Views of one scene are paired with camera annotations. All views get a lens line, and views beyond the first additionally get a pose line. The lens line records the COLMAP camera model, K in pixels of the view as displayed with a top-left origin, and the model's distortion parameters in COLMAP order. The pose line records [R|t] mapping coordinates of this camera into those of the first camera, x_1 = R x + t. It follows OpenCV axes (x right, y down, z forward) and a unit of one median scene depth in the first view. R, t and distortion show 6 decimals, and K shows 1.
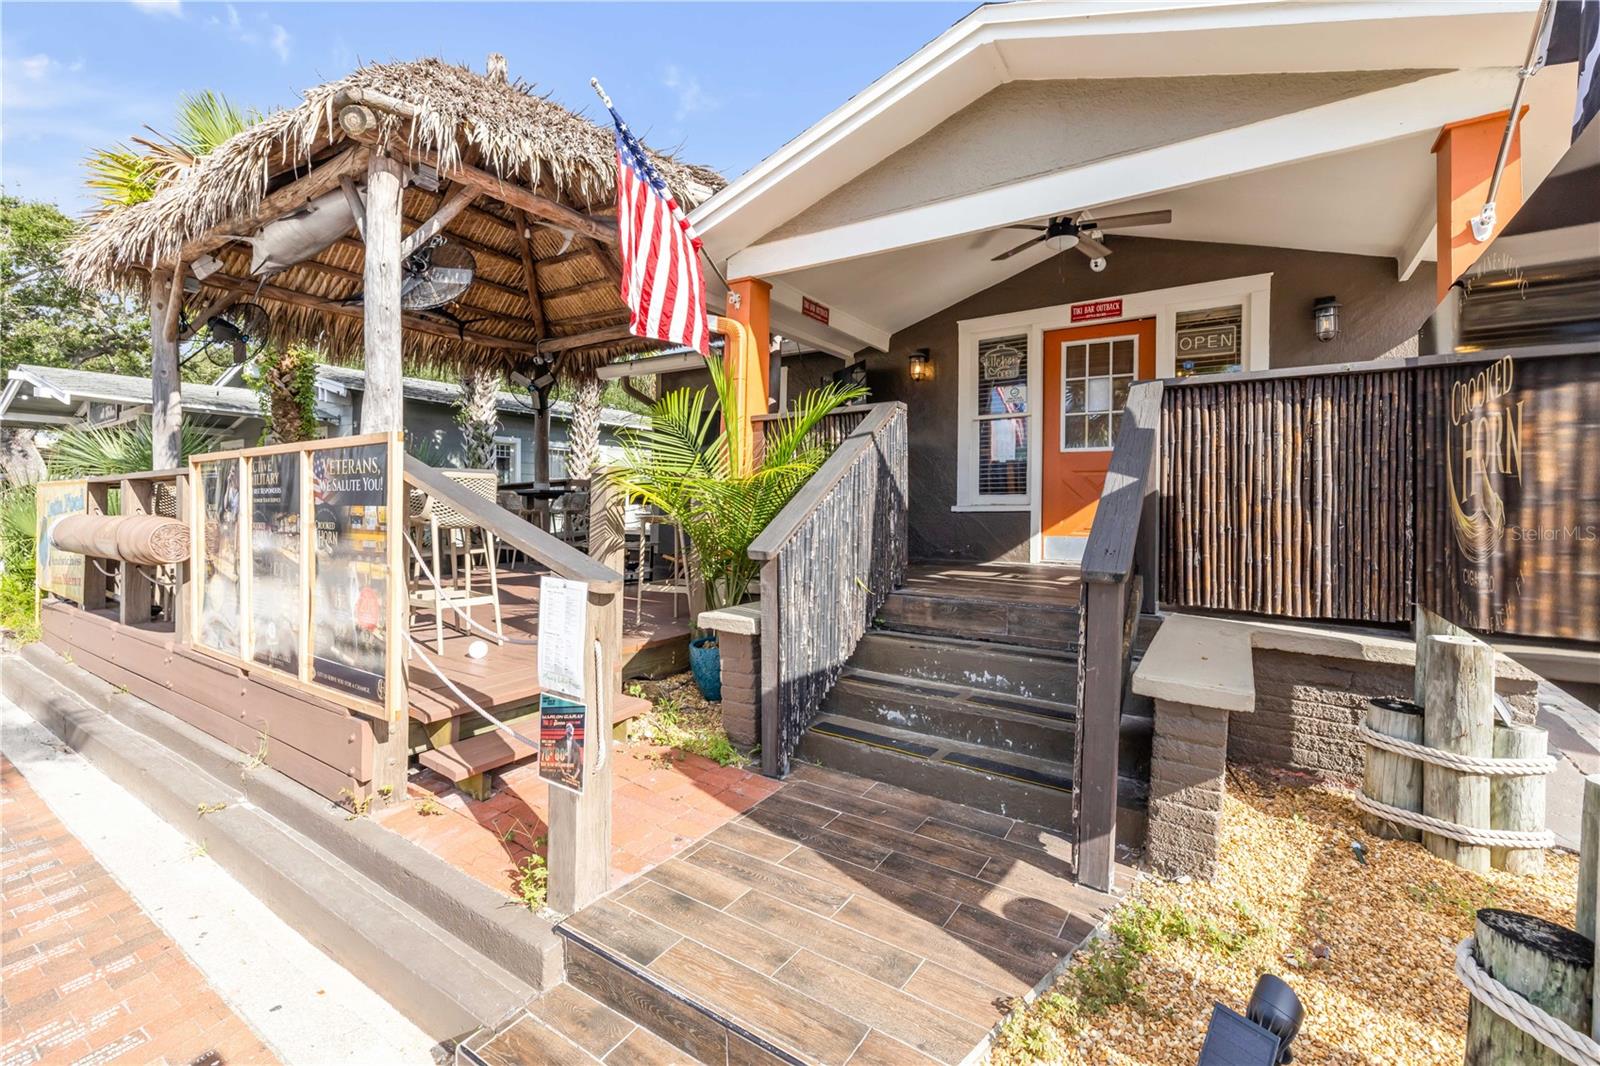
lens RADIAL K [[684.7, 0, 800.0], [0, 684.7, 518.7], [0, 0, 1]] dist [0.003400, -0.000213]
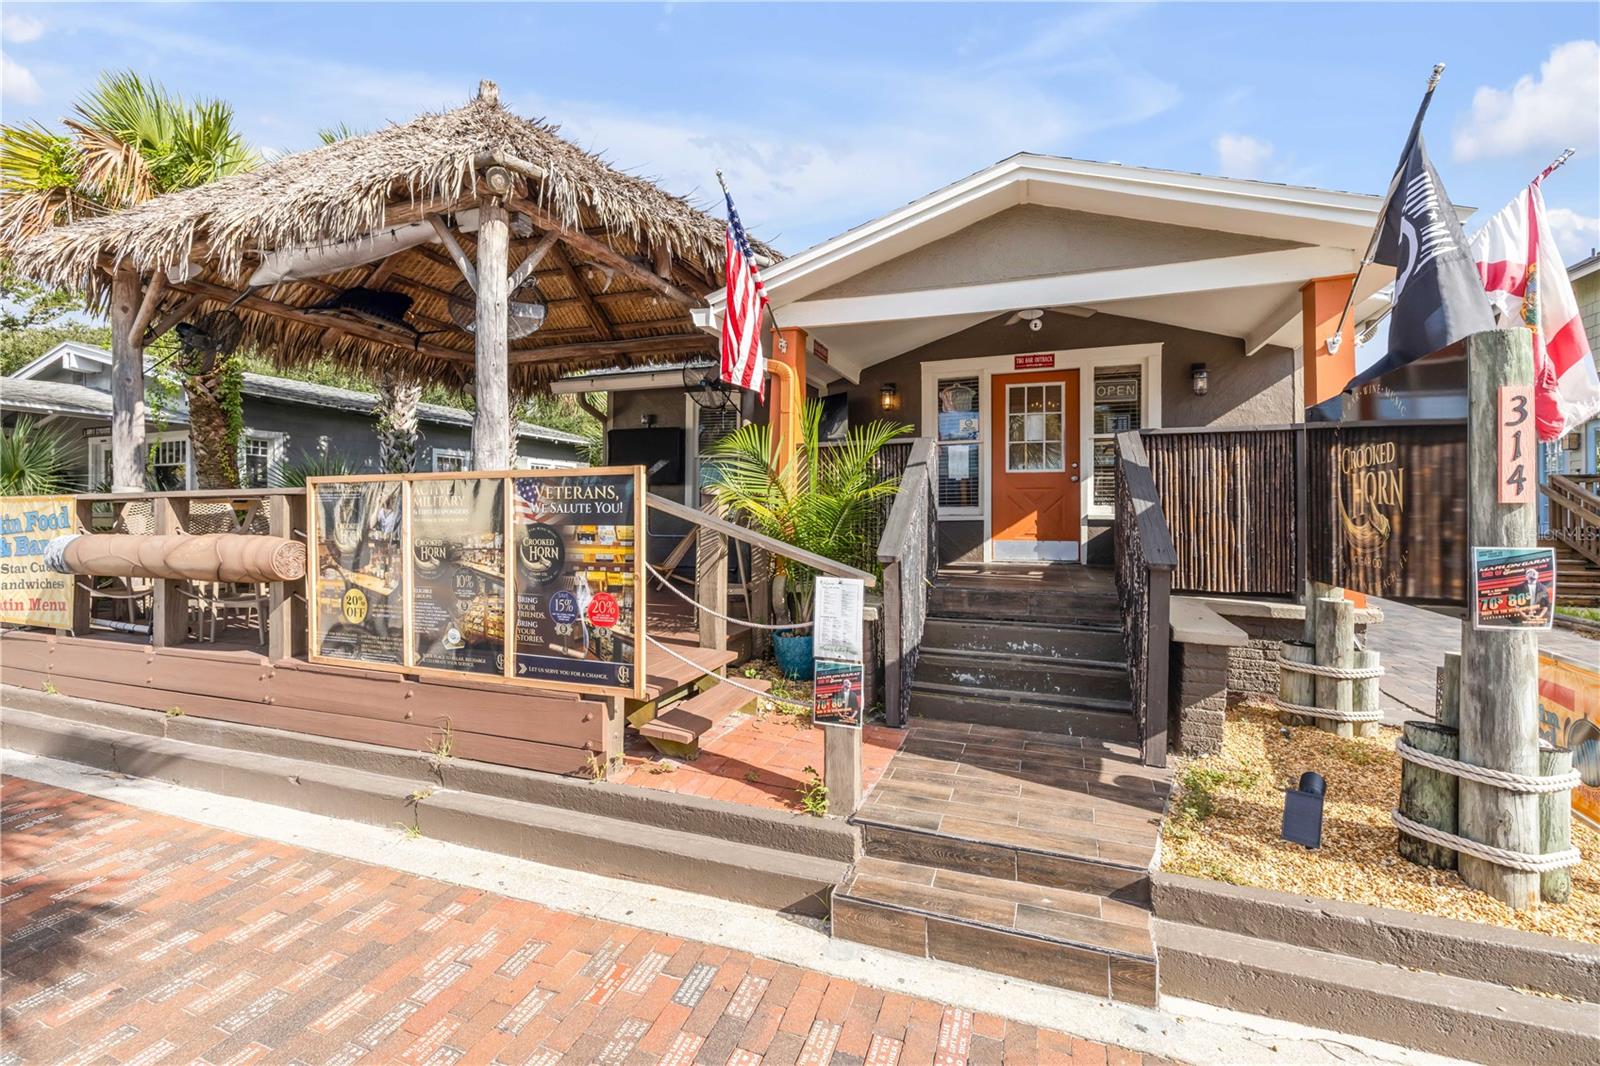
lens RADIAL K [[684.7, 0, 803.9], [0, 684.7, 522.1], [0, 0, 1]] dist [0.003400, -0.000213]
pose [[0.973390, -0.010357, 0.228920, -0.451010], [0.011174, 0.999935, -0.002274, -0.014507], [-0.228882, 0.004771, 0.973443, -0.216246]]
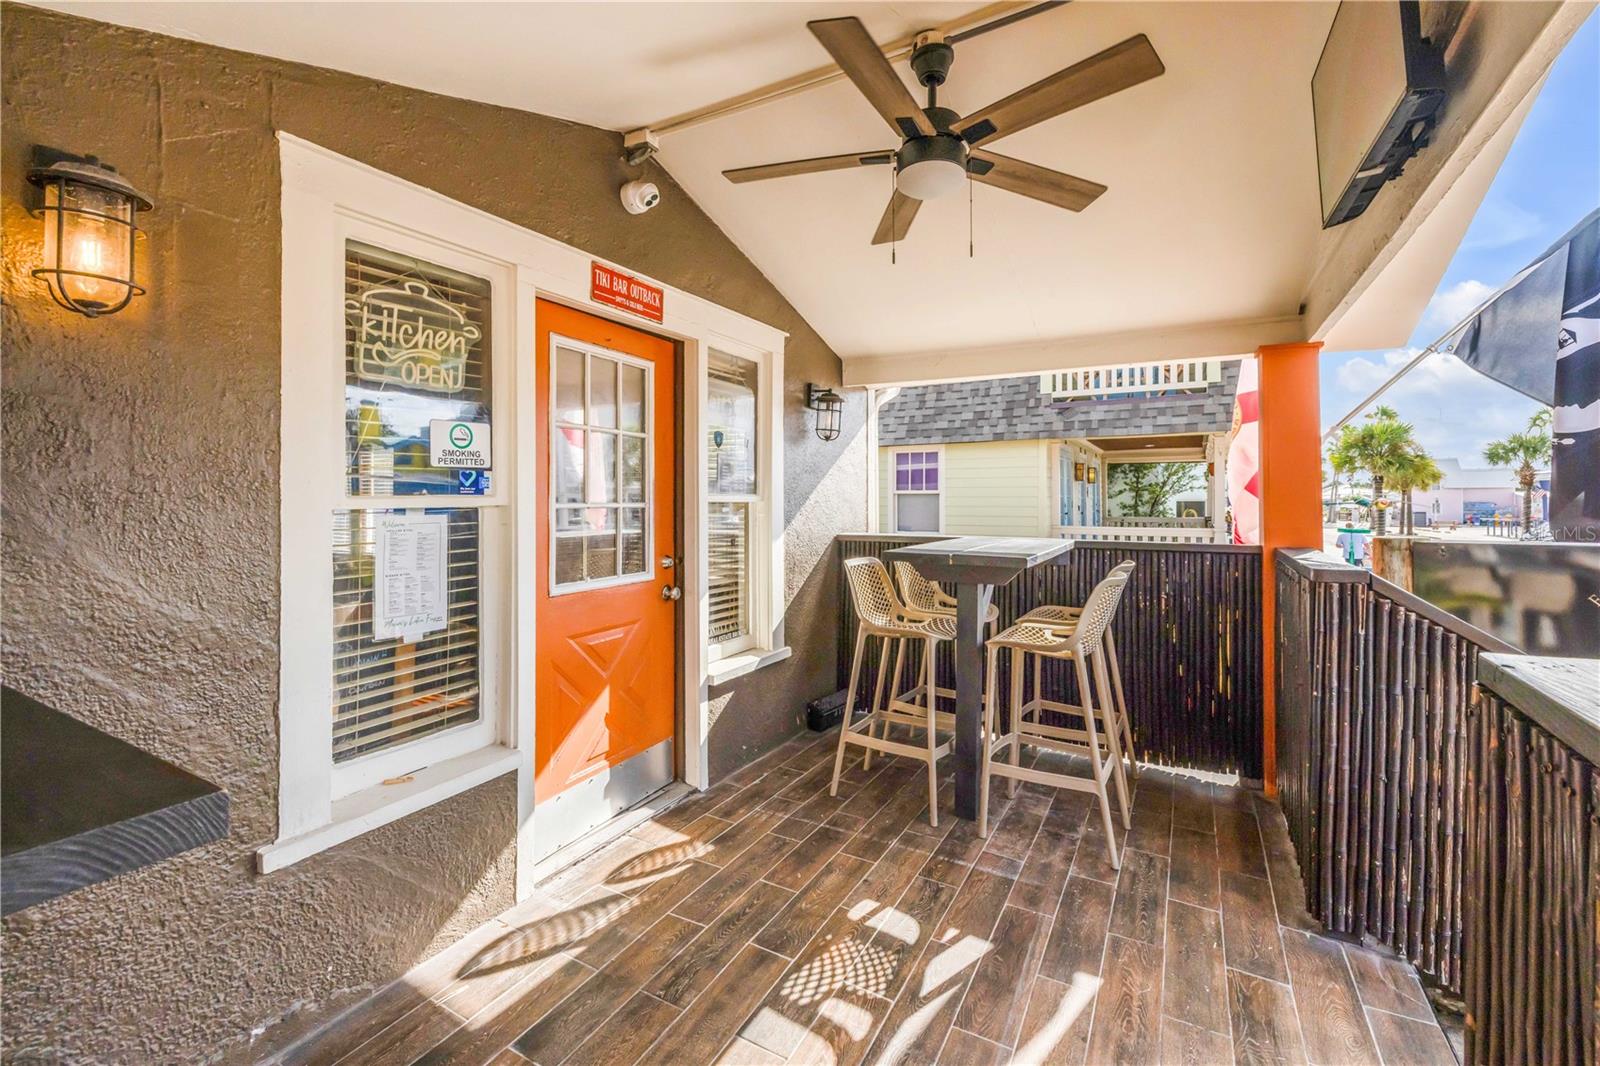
lens RADIAL K [[684.7, 0, 791.7], [0, 684.7, 493.8], [0, 0, 1]] dist [0.003400, -0.000213]
pose [[-0.063660, -0.010395, 0.997917, -0.075748], [0.008208, 0.999906, 0.010940, -0.279777], [-0.997938, 0.008888, -0.063569, 1.513027]]
